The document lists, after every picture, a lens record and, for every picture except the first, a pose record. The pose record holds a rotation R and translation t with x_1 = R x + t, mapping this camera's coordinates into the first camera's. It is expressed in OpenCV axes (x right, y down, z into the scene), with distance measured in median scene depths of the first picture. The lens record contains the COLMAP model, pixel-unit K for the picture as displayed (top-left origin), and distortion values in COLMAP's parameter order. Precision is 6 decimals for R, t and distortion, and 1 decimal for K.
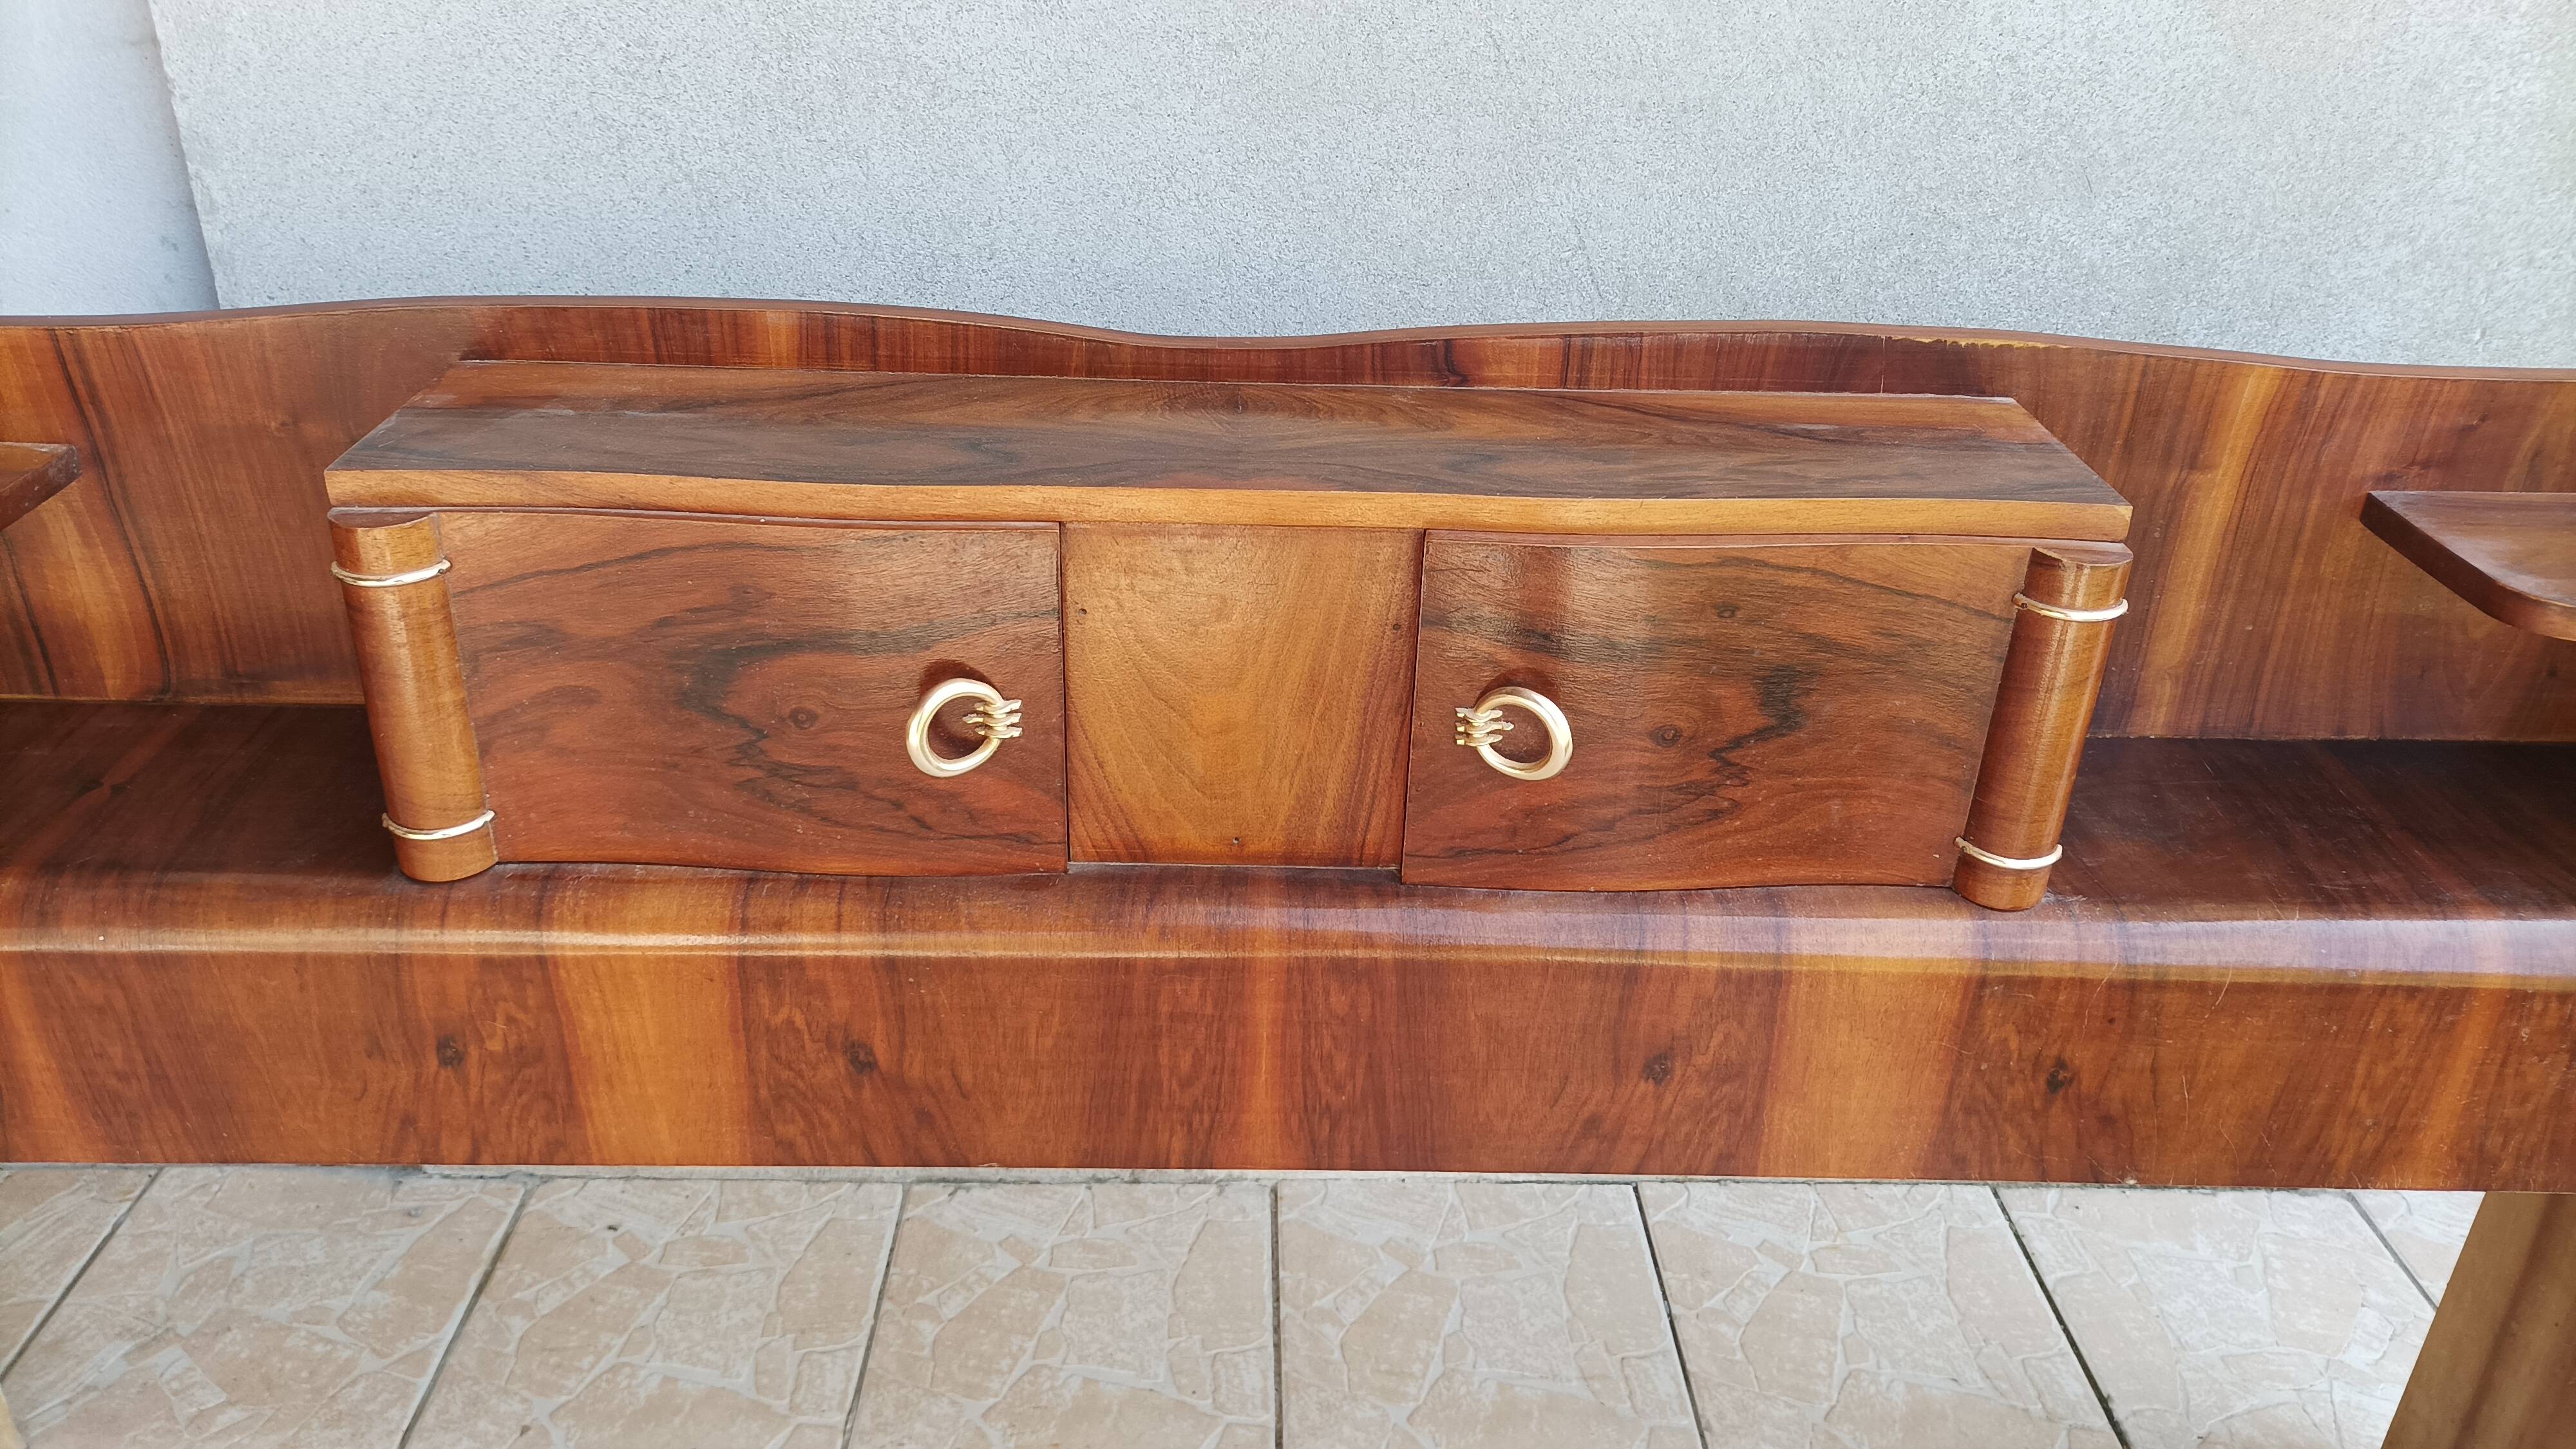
lens RADIAL K [[1910.6, 0, 1280.6], [0, 1910.6, 733.4], [0, 0, 1]] dist [0.017713, -0.008173]
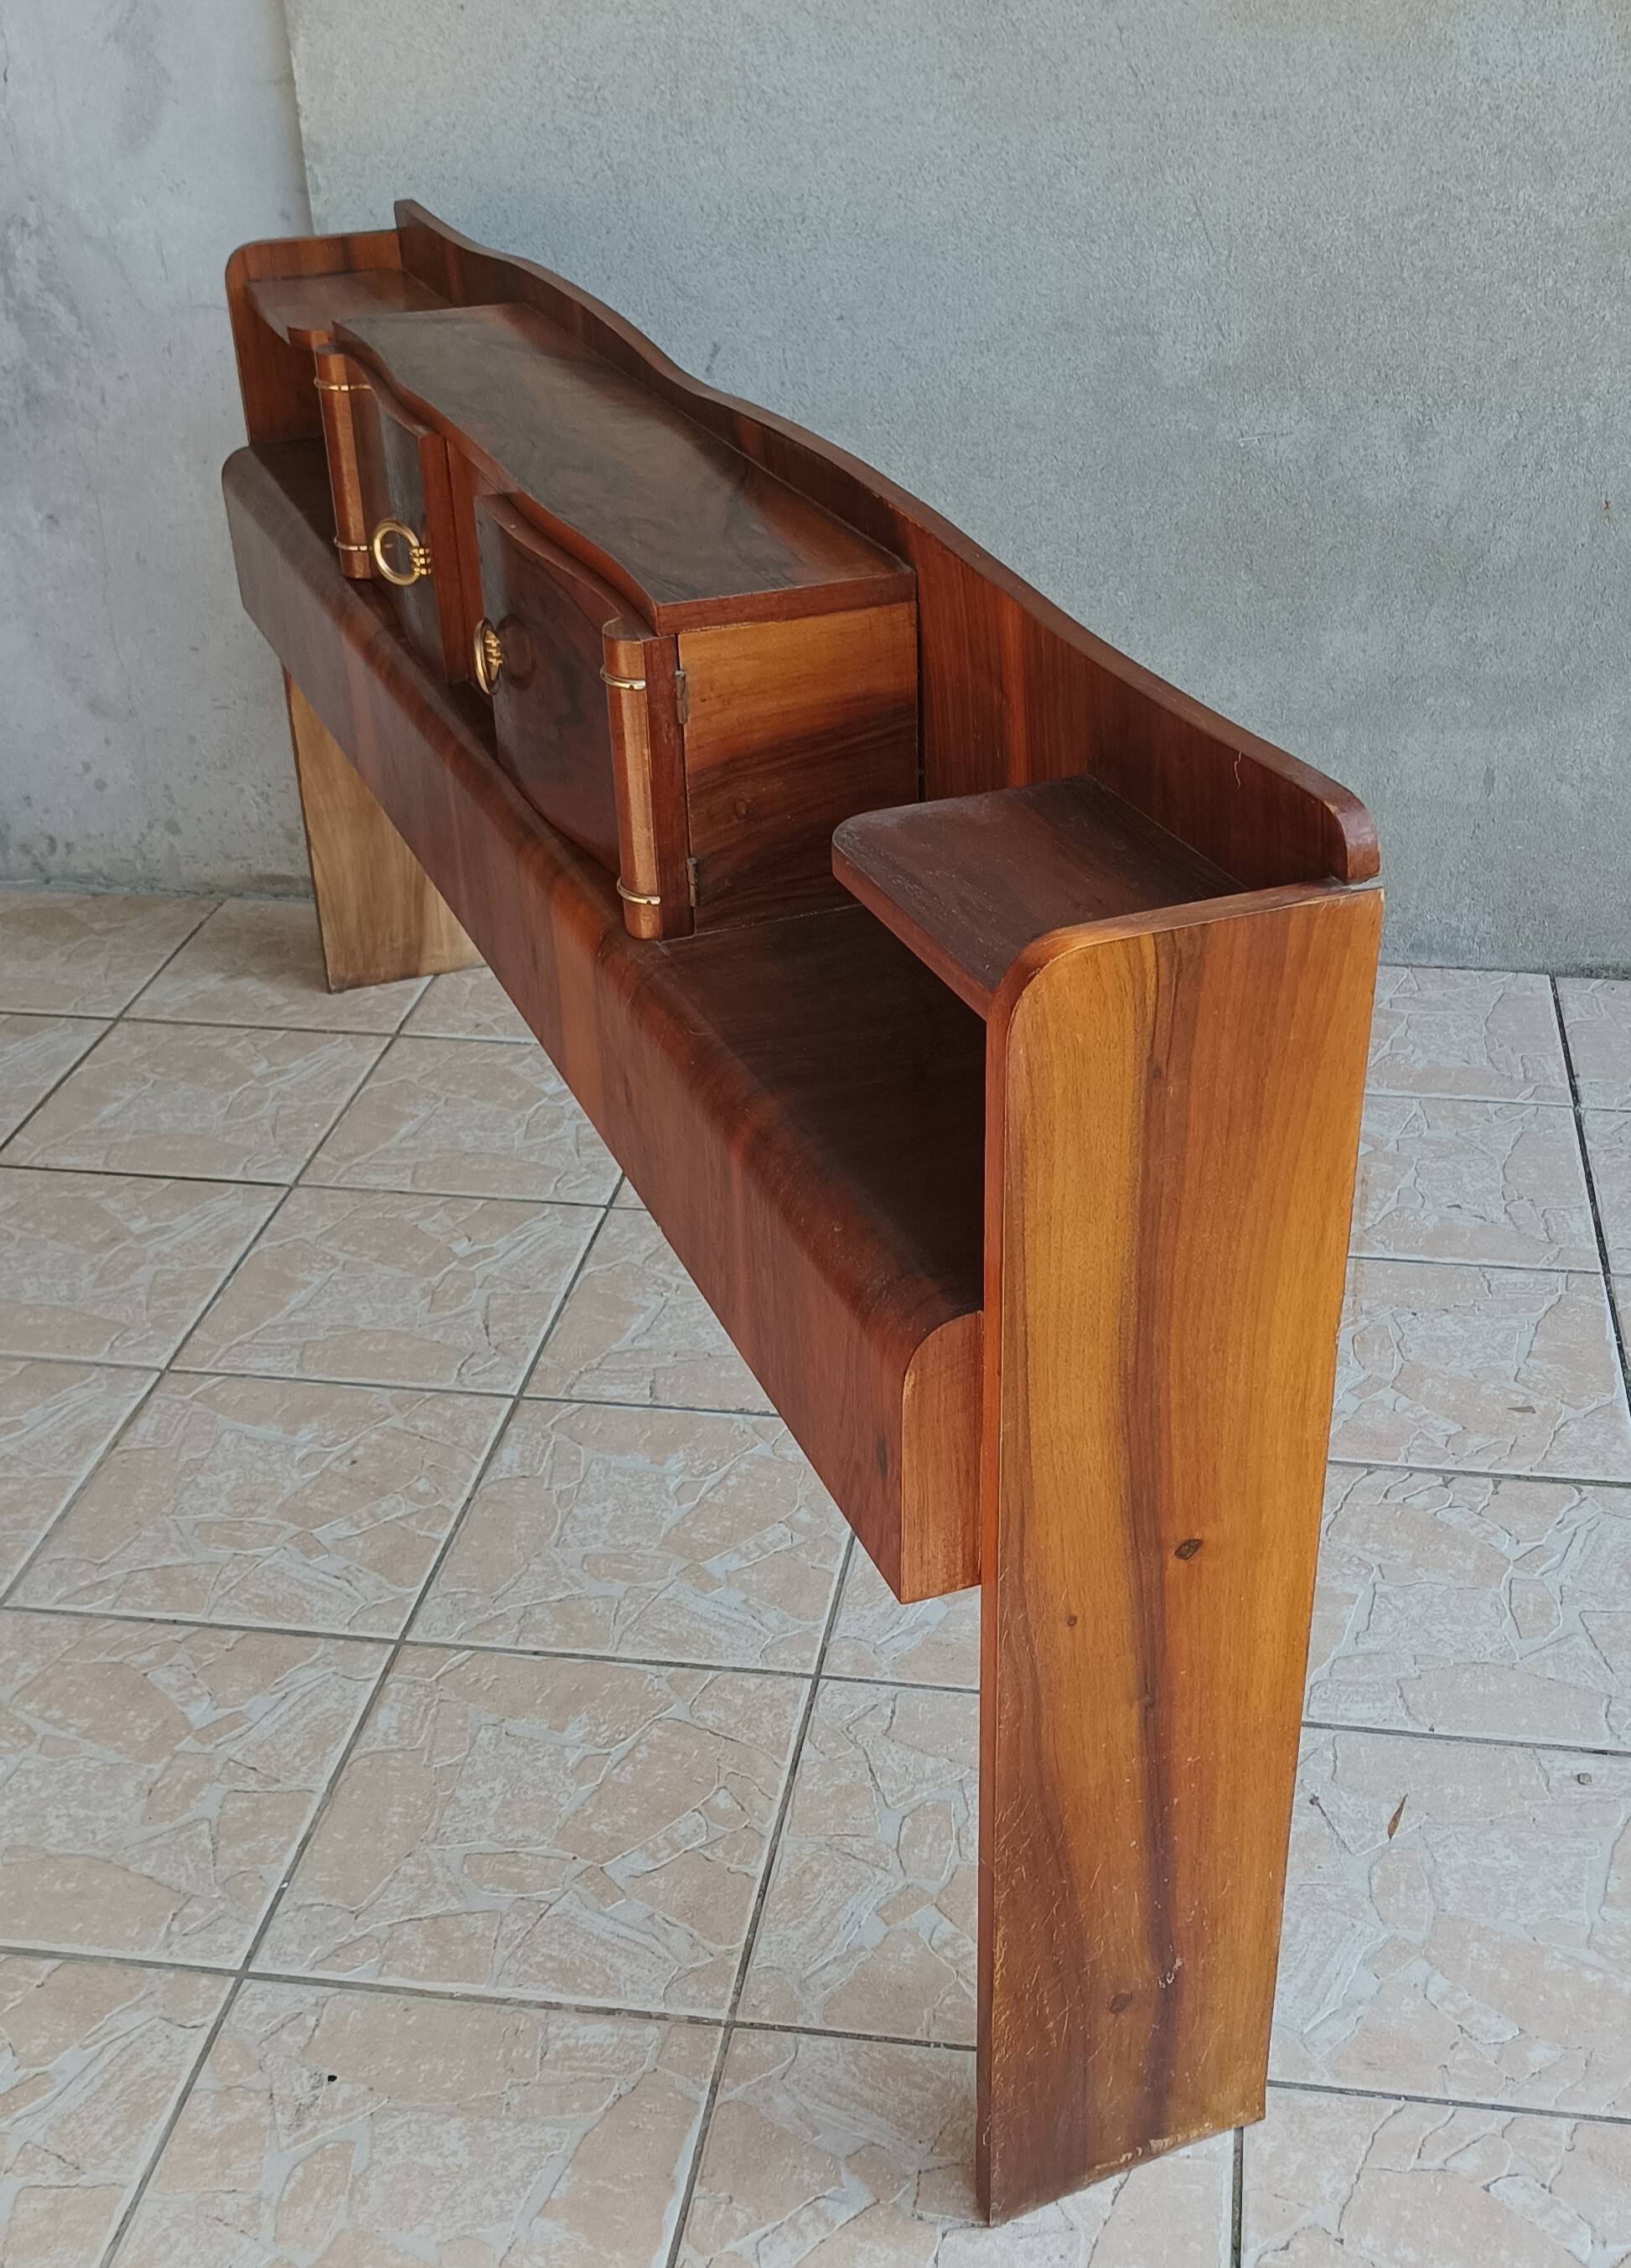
lens RADIAL K [[2466.6, 0, 950.2], [0, 2466.6, 1153.5], [0, 0, 1]] dist [0.030810, -0.054027]
pose [[0.988887, 0.050088, -0.139979, 0.354177], [-0.043754, 0.997890, 0.047968, 0.501437], [0.142087, -0.041311, 0.988992, -1.227909]]
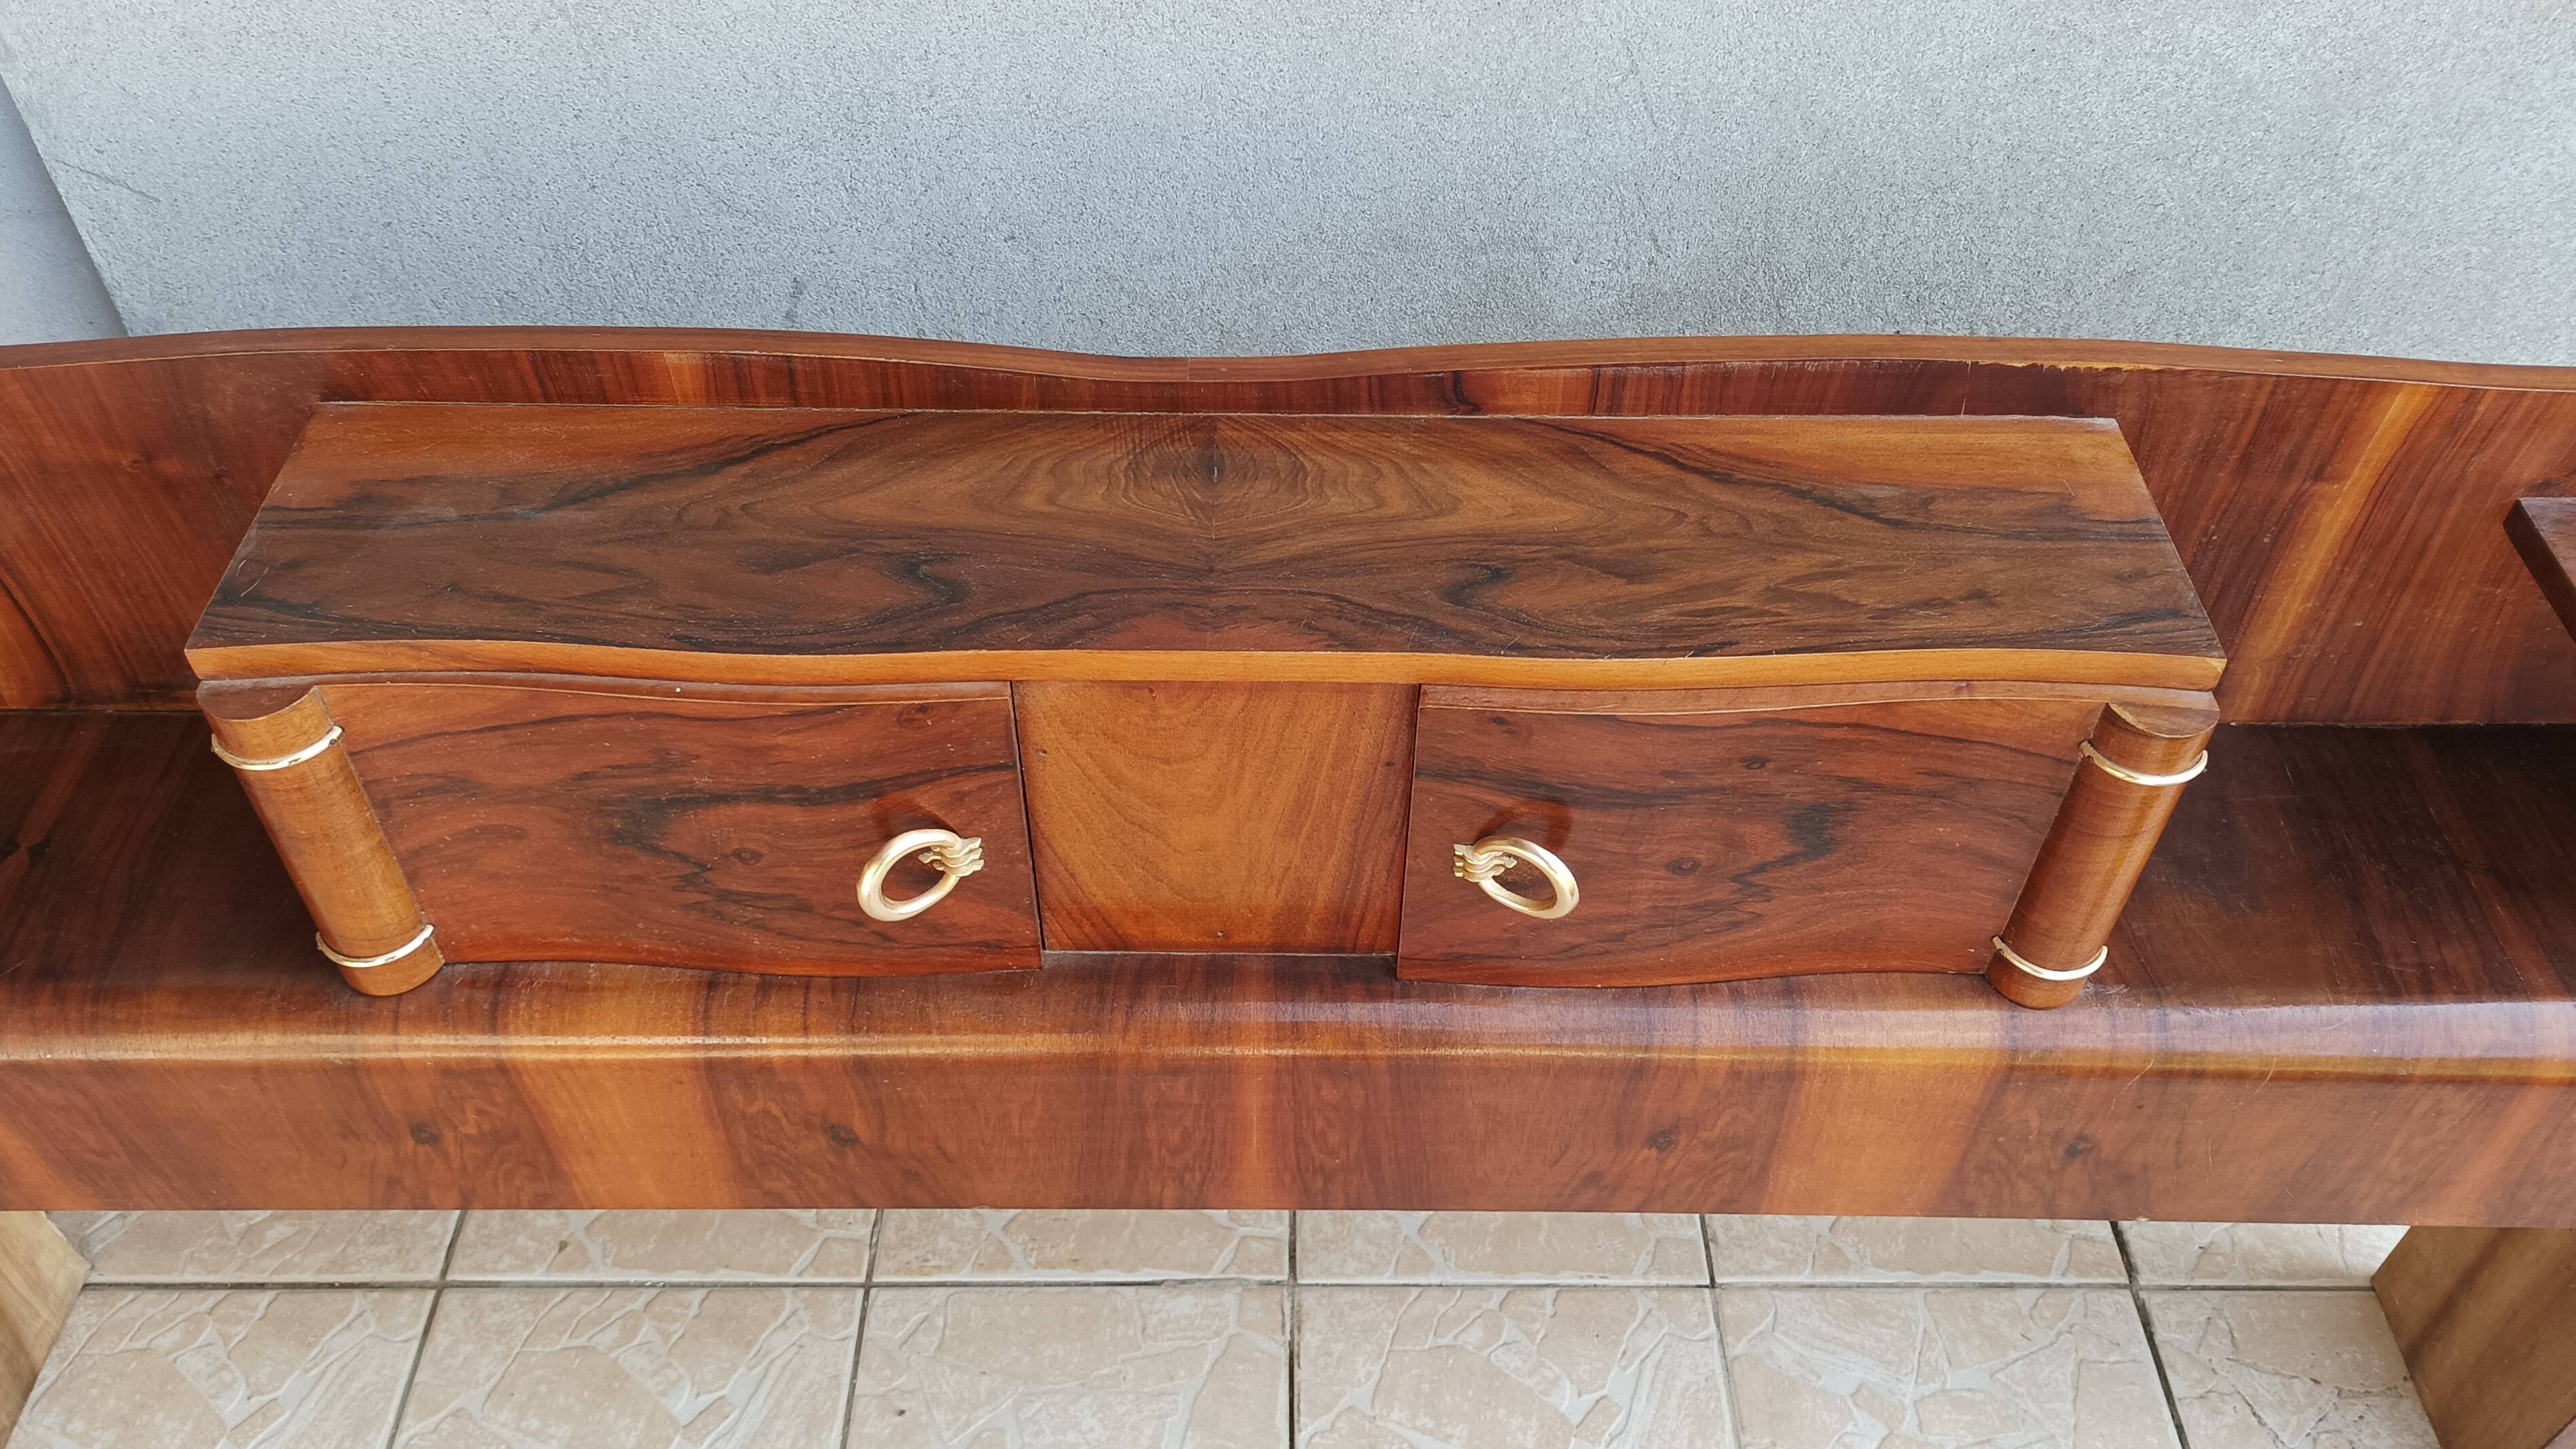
lens RADIAL K [[2004.1, 0, 1282.5], [0, 2004.1, 719.3], [0, 0, 1]] dist [0.026517, -0.022033]
pose [[0.999737, -0.003566, -0.022670, 0.028709], [0.010378, 0.951324, 0.308017, -0.337049], [0.020468, -0.308171, 0.951111, 0.093149]]
